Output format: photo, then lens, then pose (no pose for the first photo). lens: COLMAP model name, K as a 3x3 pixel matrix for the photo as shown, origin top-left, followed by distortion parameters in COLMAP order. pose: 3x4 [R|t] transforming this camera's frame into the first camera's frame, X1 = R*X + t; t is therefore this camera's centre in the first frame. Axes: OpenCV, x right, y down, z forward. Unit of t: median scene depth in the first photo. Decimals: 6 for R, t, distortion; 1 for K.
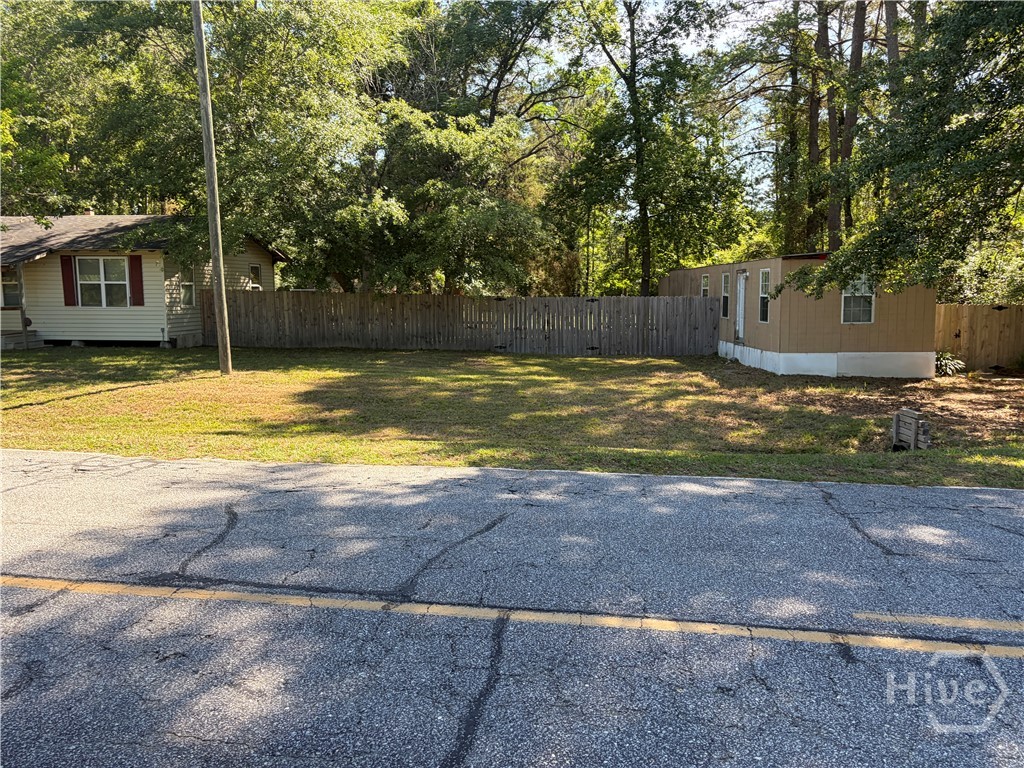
lens RADIAL K [[778.9, 0, 512.3], [0, 778.9, 386.0], [0, 0, 1]] dist [0.051059, -0.017875]
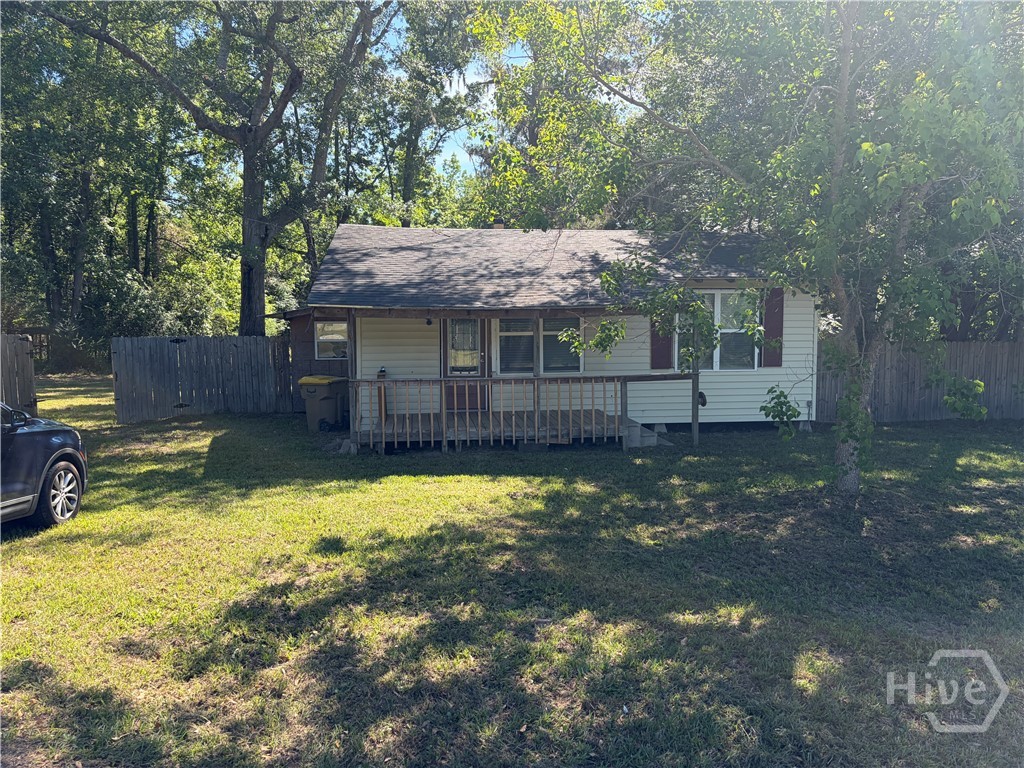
lens RADIAL K [[778.9, 0, 503.8], [0, 778.9, 392.5], [0, 0, 1]] dist [0.051059, -0.017875]
pose [[0.961236, -0.025127, 0.274578, -0.857901], [0.037800, 0.998445, -0.040960, -0.063501], [-0.273122, 0.049752, 0.960692, 0.452196]]
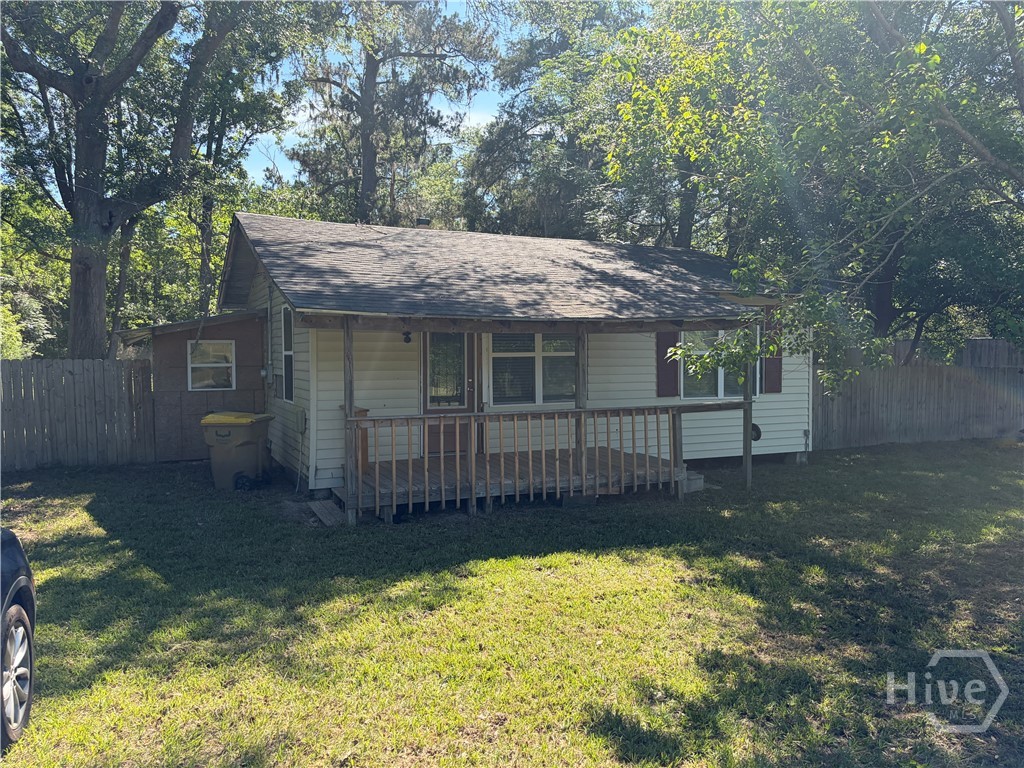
lens RADIAL K [[778.9, 0, 502.5], [0, 778.9, 391.2], [0, 0, 1]] dist [0.051059, -0.017875]
pose [[0.836873, -0.025507, 0.546802, -0.949072], [0.070815, 0.995565, -0.061939, -0.081823], [-0.542797, 0.090557, 0.834968, 0.632497]]
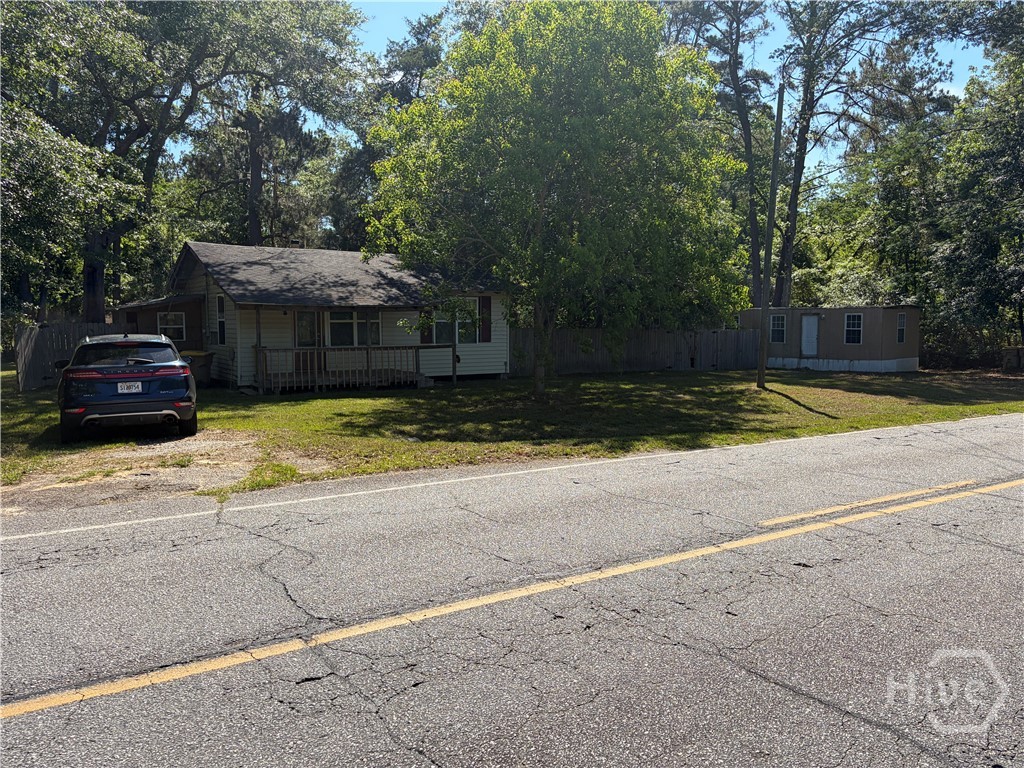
lens RADIAL K [[778.9, 0, 519.2], [0, 778.9, 391.7], [0, 0, 1]] dist [0.051059, -0.017875]
pose [[0.740900, -0.058696, 0.669045, -1.164997], [0.083318, 0.996511, -0.004842, -0.024737], [-0.666427, 0.059331, 0.743206, 0.175373]]
